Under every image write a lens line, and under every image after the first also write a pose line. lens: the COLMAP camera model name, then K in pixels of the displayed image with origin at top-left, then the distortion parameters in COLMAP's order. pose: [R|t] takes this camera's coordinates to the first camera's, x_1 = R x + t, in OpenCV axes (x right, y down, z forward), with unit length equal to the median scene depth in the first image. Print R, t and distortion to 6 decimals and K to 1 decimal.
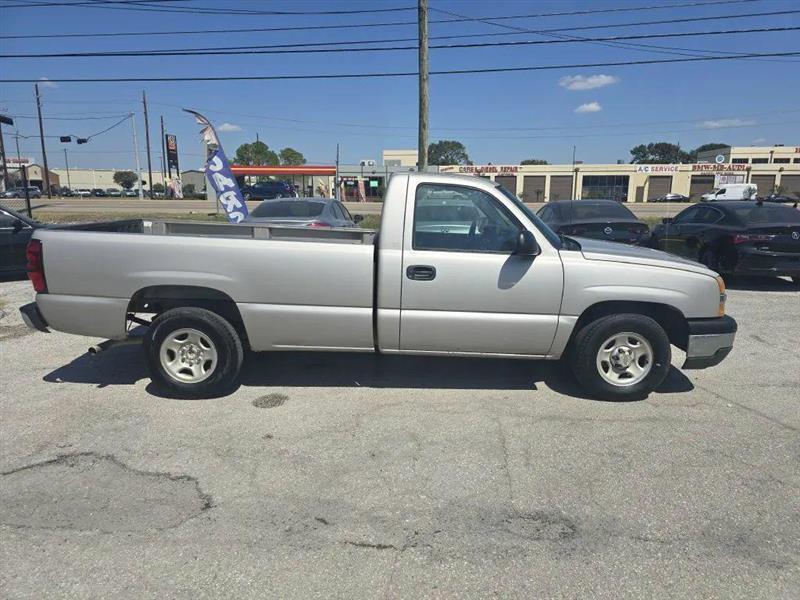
lens RADIAL K [[538.9, 0, 400.0], [0, 538.9, 287.7], [0, 0, 1]] dist [0.053393, -0.045517]
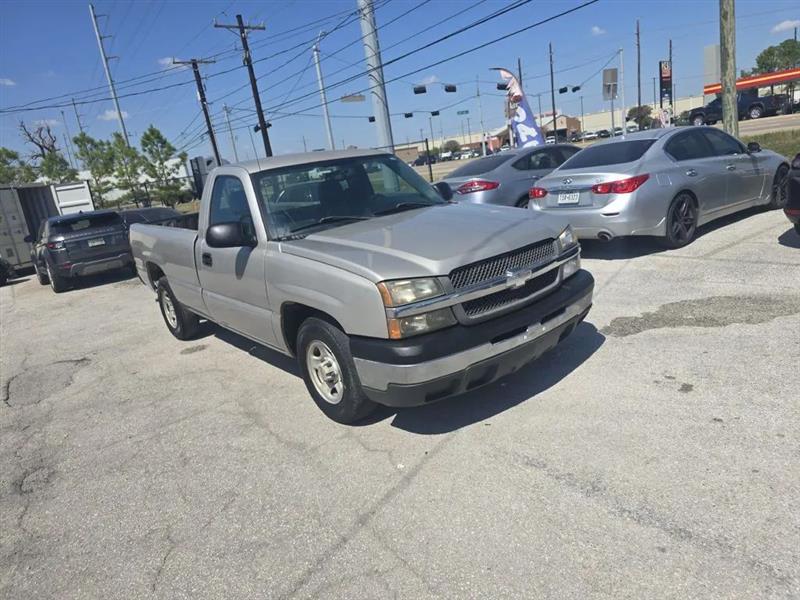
lens RADIAL K [[542.1, 0, 403.1], [0, 542.1, 288.9], [0, 0, 1]] dist [0.047561, -0.050624]
pose [[0.623074, 0.081694, -0.777885, 0.064035], [0.012868, 0.993325, 0.114627, -0.004975], [0.782057, -0.081431, 0.617864, 0.033790]]
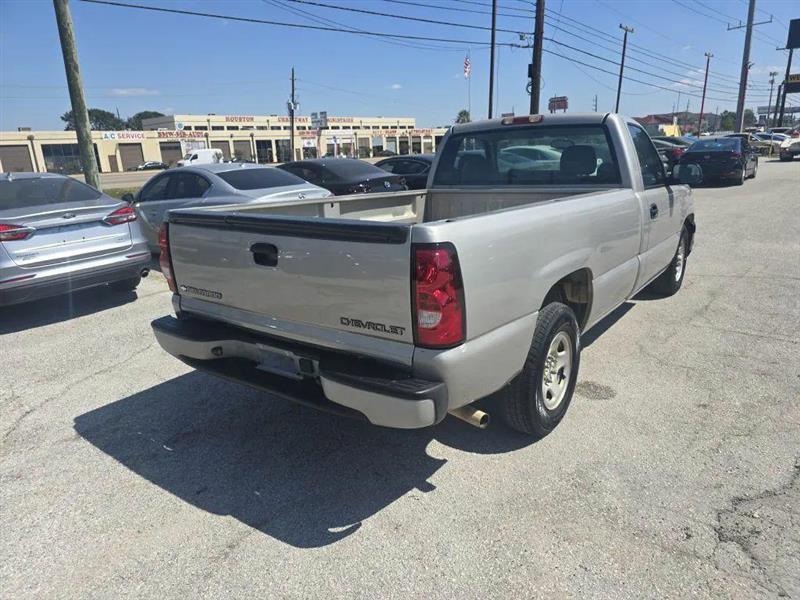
lens RADIAL K [[539.9, 0, 392.1], [0, 539.9, 299.7], [0, 0, 1]] dist [0.043461, -0.042928]
pose [[0.598701, -0.243800, 0.762967, -0.059307], [0.186090, 0.968824, 0.163555, -0.006941], [-0.779056, 0.044061, 0.625404, 0.041076]]
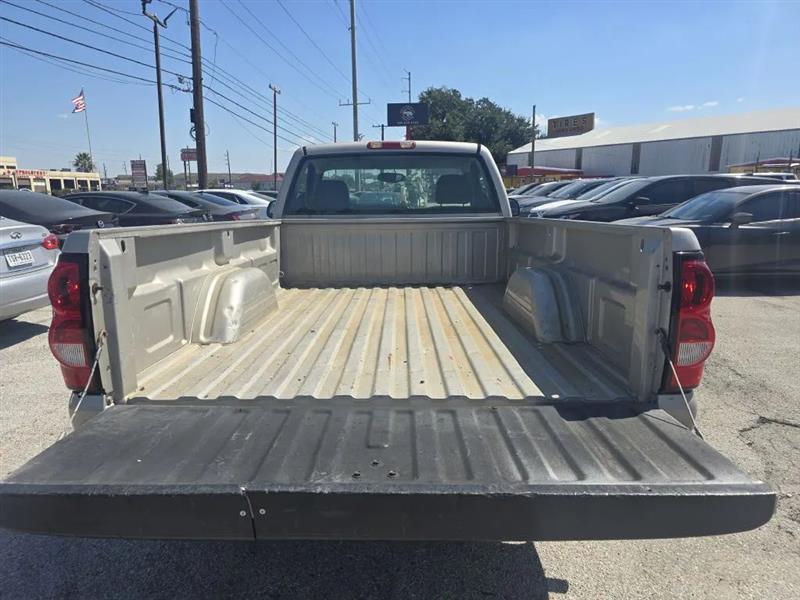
lens RADIAL K [[537.8, 0, 397.4], [0, 537.8, 303.5], [0, 0, 1]] dist [0.060516, -0.053593]
pose [[0.004461, -0.206687, 0.978397, -0.057435], [0.180415, 0.962518, 0.202510, -0.009134], [-0.983580, 0.175614, 0.041583, 0.066276]]
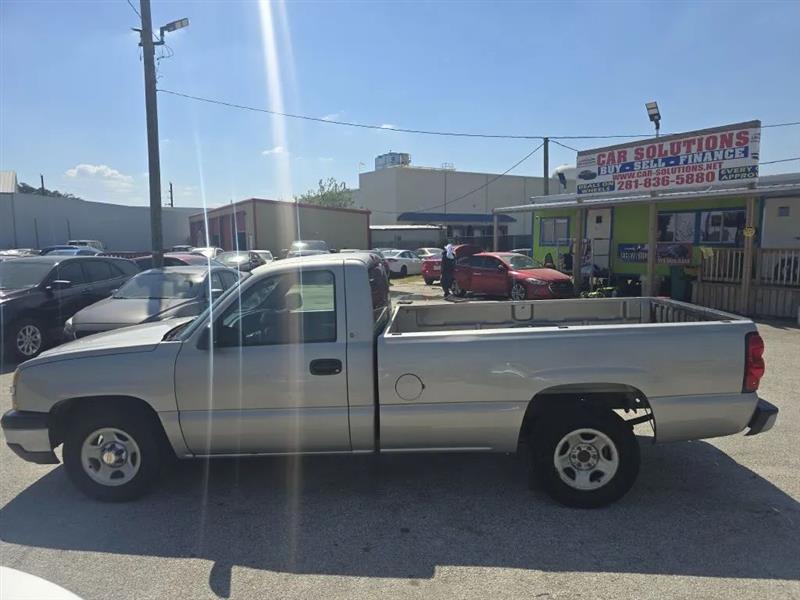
lens RADIAL K [[538.9, 0, 400.0], [0, 538.9, 287.7], [0, 0, 1]] dist [0.053393, -0.045517]
pose [[-0.998713, 0.001077, 0.050706, -0.007610], [0.014120, 0.966151, 0.257590, -0.026152], [-0.048713, 0.257975, -0.964923, 0.127515]]
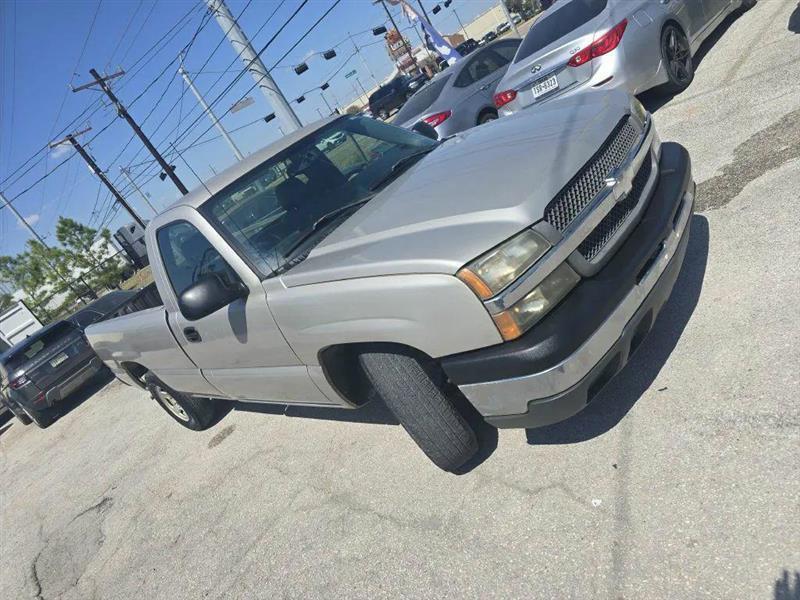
lens RADIAL K [[539.9, 0, 392.1], [0, 539.9, 299.7], [0, 0, 1]] dist [0.043461, -0.042928]
pose [[0.636229, -0.136028, -0.759413, 0.049677], [0.415424, 0.889852, 0.188645, -0.005959], [0.650104, -0.435500, 0.622659, 0.037955]]
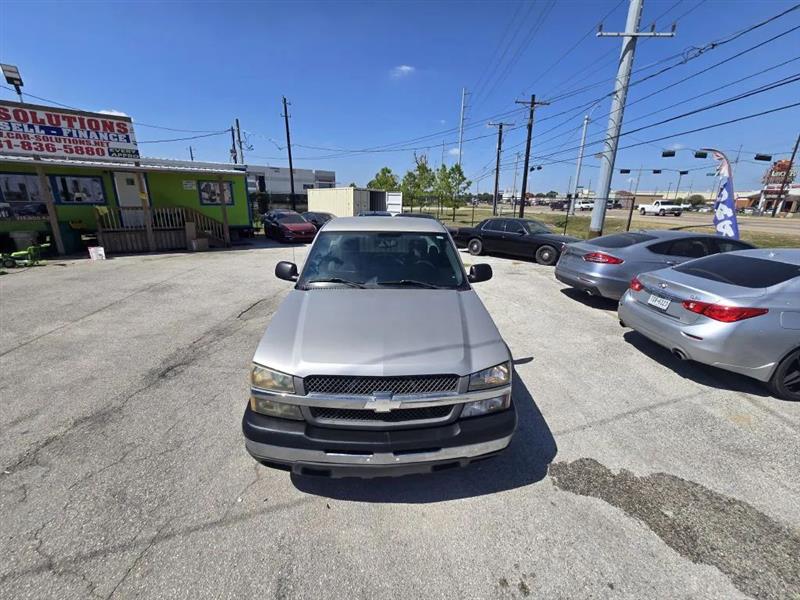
lens RADIAL K [[328.2, 0, 400.2], [0, 328.2, 289.0], [0, 0, 1]] dist [-0.003504, 0.000397]
pose [[0.046840, 0.256502, -0.965408, 0.059261], [-0.189991, 0.951114, 0.243486, -0.016446], [0.980668, 0.172014, 0.093283, 0.065450]]
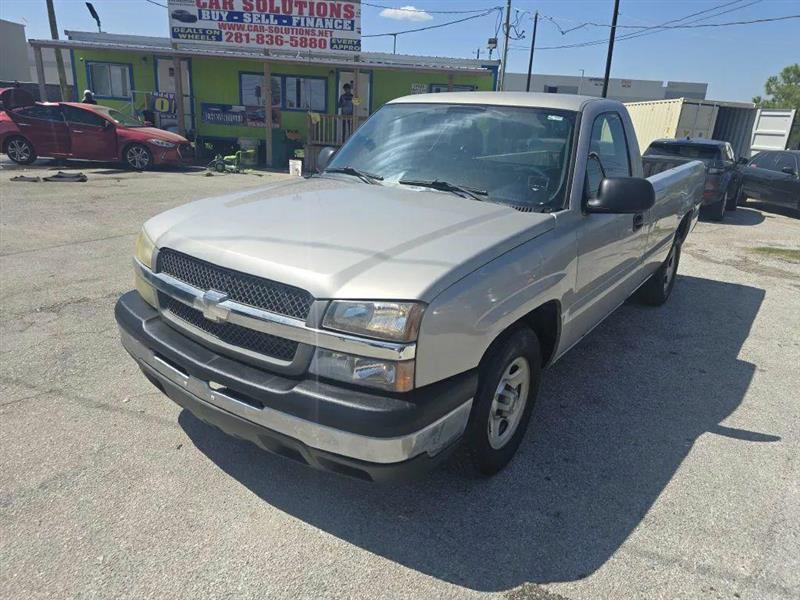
lens RADIAL K [[542.1, 0, 403.1], [0, 542.1, 288.9], [0, 0, 1]] dist [0.047561, -0.050624]
pose [[-0.586361, 0.202081, -0.784439, 0.052473], [-0.198817, 0.902861, 0.381201, -0.014796], [0.785273, 0.379481, -0.489225, 0.090128]]
